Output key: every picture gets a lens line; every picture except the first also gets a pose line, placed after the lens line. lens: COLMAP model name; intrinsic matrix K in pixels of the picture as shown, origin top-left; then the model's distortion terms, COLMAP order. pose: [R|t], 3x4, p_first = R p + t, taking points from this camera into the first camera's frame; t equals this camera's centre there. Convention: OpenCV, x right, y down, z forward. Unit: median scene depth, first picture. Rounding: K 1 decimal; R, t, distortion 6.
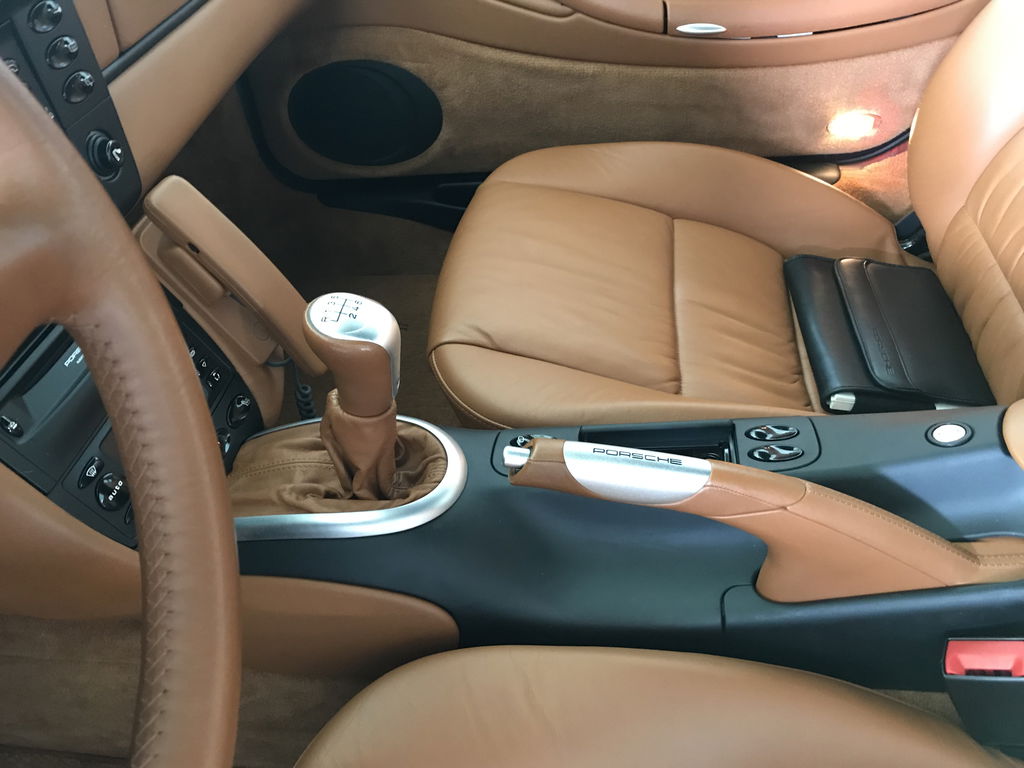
lens RADIAL K [[831.1, 0, 512.0], [0, 831.1, 384.0], [0, 0, 1]] dist [-0.032664, -0.001502]
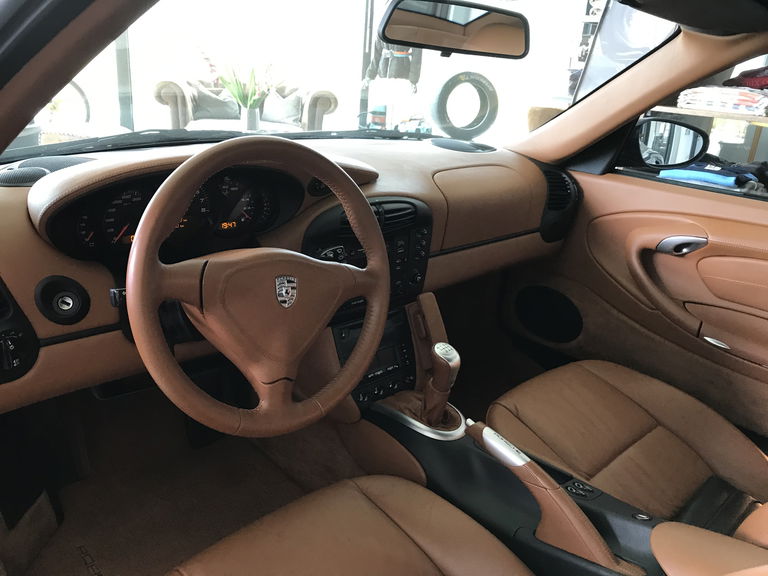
lens RADIAL K [[623.3, 0, 384.0], [0, 623.3, 288.0], [0, 0, 1]] dist [-0.032664, -0.001502]
pose [[0.748510, 0.373918, -0.547648, 0.592917], [-0.536752, 0.826592, -0.169245, 0.173149], [0.389397, 0.420632, 0.819413, -0.775092]]
